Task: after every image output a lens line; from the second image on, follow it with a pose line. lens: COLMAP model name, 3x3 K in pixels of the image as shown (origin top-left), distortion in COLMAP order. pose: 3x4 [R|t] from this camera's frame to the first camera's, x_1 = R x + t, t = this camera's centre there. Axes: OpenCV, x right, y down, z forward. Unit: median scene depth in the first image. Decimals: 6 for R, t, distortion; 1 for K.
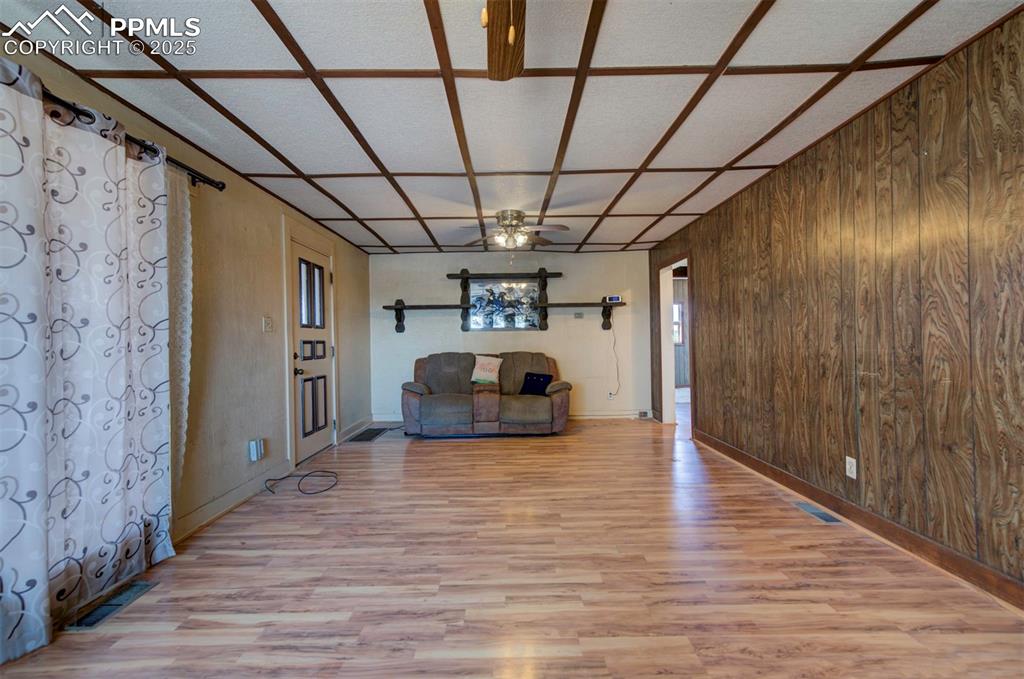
lens RADIAL K [[458.8, 0, 514.0], [0, 458.8, 340.7], [0, 0, 1]] dist [0.011338, 0.000609]
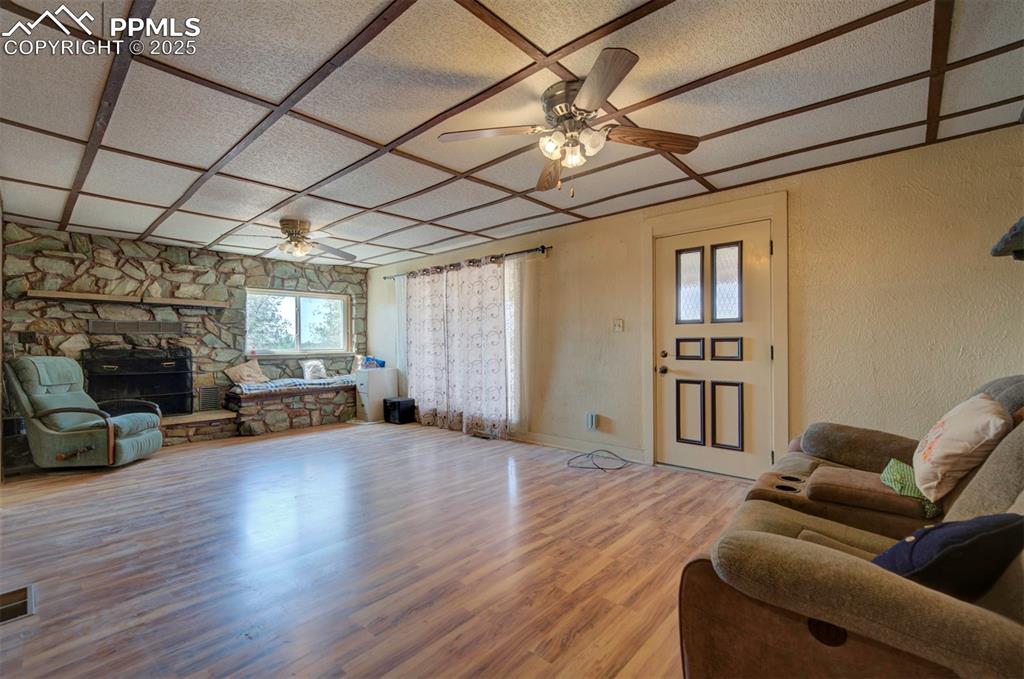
lens RADIAL K [[446.2, 0, 511.5], [0, 446.2, 341.0], [0, 0, 1]] dist [0.009468, 0.000614]
pose [[-0.677557, 0.019849, -0.735202, 0.621967], [0.019163, 0.999773, 0.009331, -0.013761], [0.735220, -0.007767, -0.677784, 1.947696]]
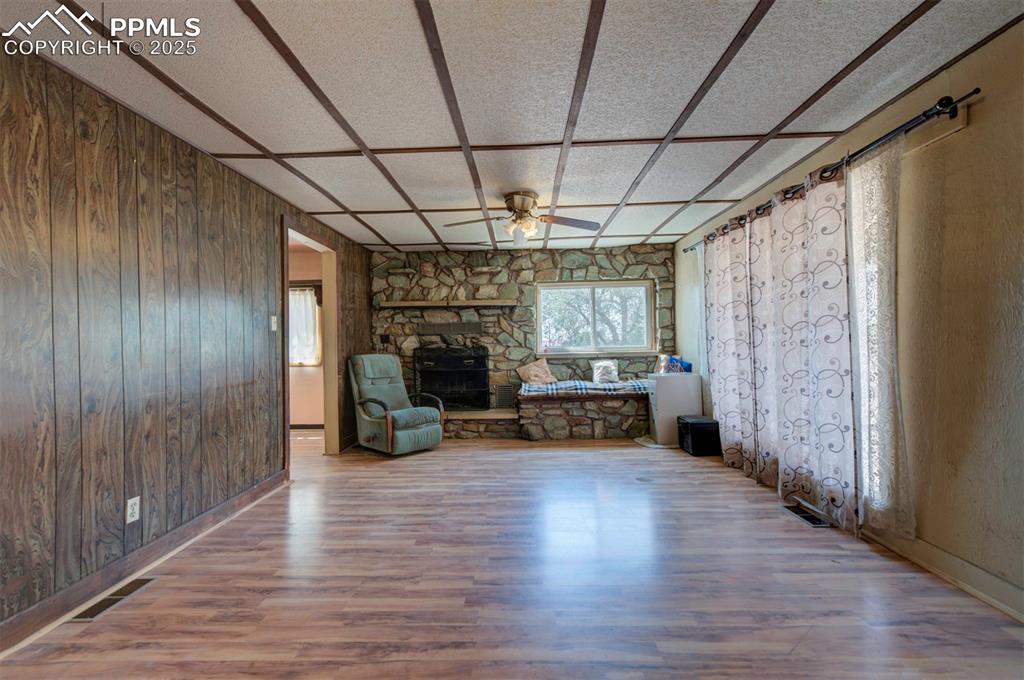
lens RADIAL K [[446.2, 0, 511.5], [0, 446.2, 341.5], [0, 0, 1]] dist [0.009468, 0.000614]
pose [[-0.998644, 0.037180, 0.036433, -0.006705], [0.037113, 0.999308, -0.002496, -0.006422], [-0.036500, -0.001140, -0.999333, 1.633677]]
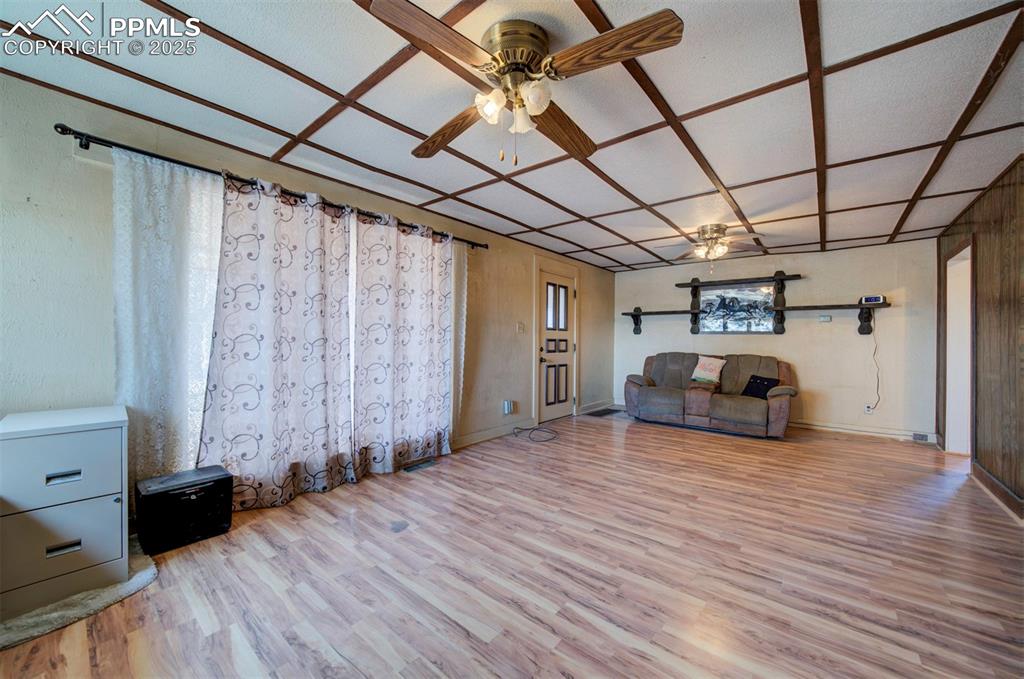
lens RADIAL K [[391.8, 0, 505.7], [0, 391.8, 341.0], [0, 0, 1]] dist [-0.015525, 0.004590]
pose [[0.759807, 0.025520, -0.649647, 0.348773], [-0.024123, 0.999648, 0.011055, -0.006012], [0.649701, 0.007271, 0.760155, -0.038936]]
